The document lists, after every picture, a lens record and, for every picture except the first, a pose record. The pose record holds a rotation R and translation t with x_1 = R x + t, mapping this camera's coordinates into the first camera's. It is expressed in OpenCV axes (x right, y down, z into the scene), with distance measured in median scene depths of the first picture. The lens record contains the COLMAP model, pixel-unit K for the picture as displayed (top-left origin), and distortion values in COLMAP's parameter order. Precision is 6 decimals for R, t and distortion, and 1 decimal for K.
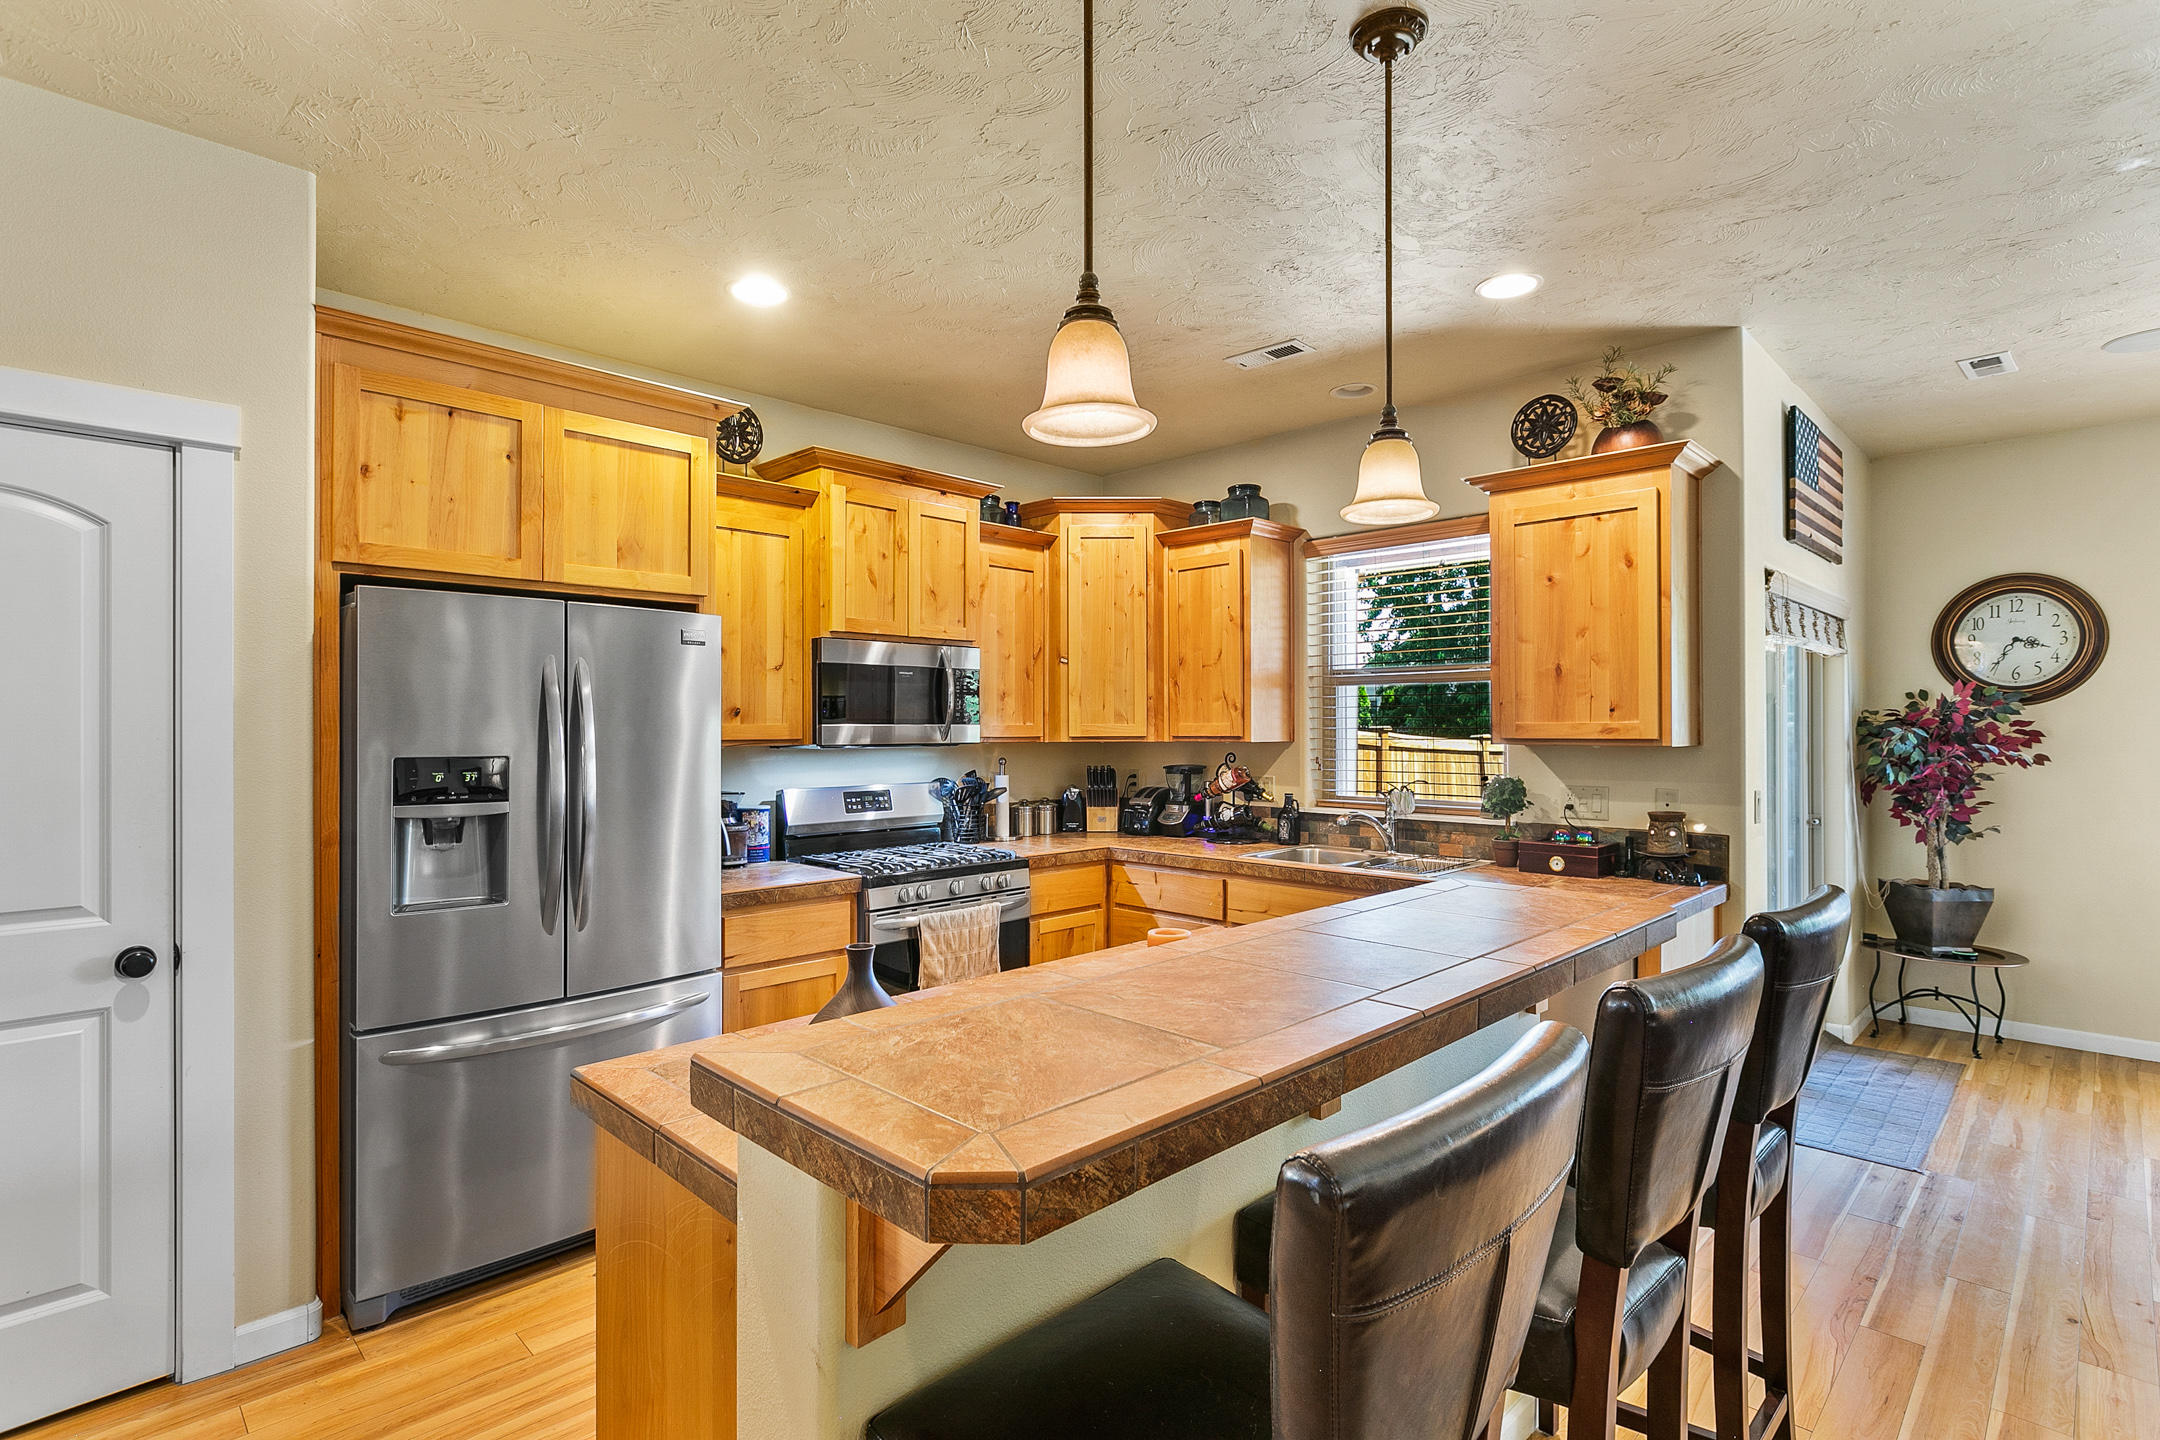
lens RADIAL K [[1038.8, 0, 1080.0], [0, 1038.8, 719.0], [0, 0, 1]] dist [-0.003753, 0.000790]
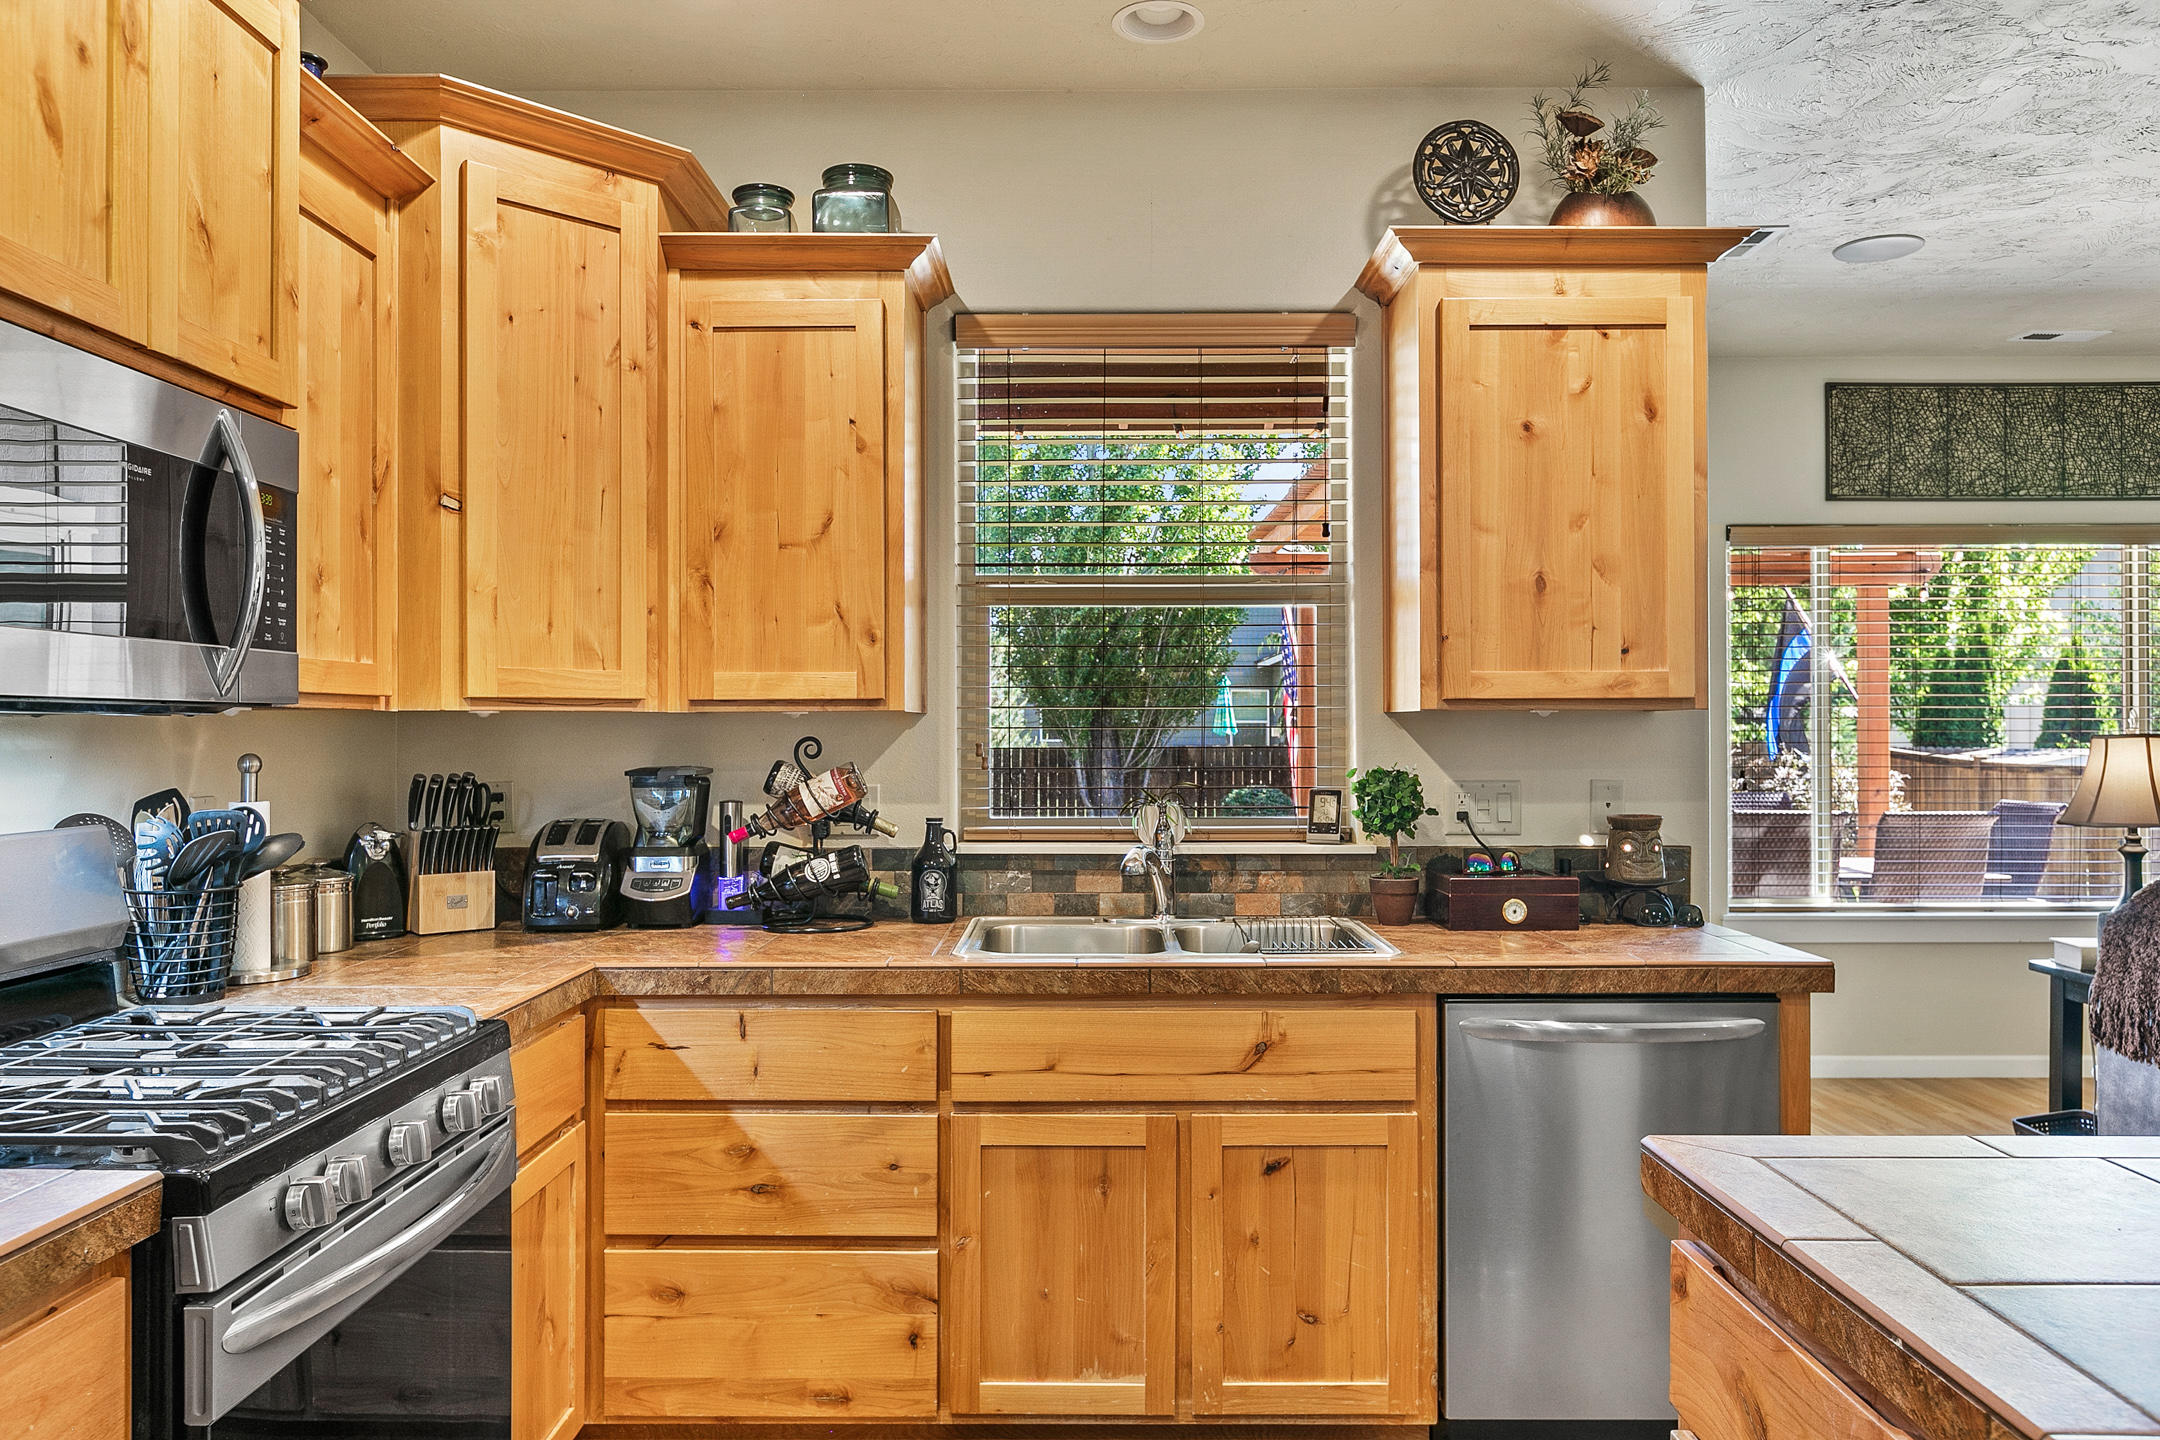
lens RADIAL K [[1511.8, 0, 1083.4], [0, 1511.8, 722.0], [0, 0, 1]] dist [-0.000310, 0.008472]
pose [[0.711467, 0.003362, 0.702711, -0.270107], [-0.003863, 0.999992, -0.000874, 0.028263], [-0.702709, -0.002093, 0.711474, 0.470536]]
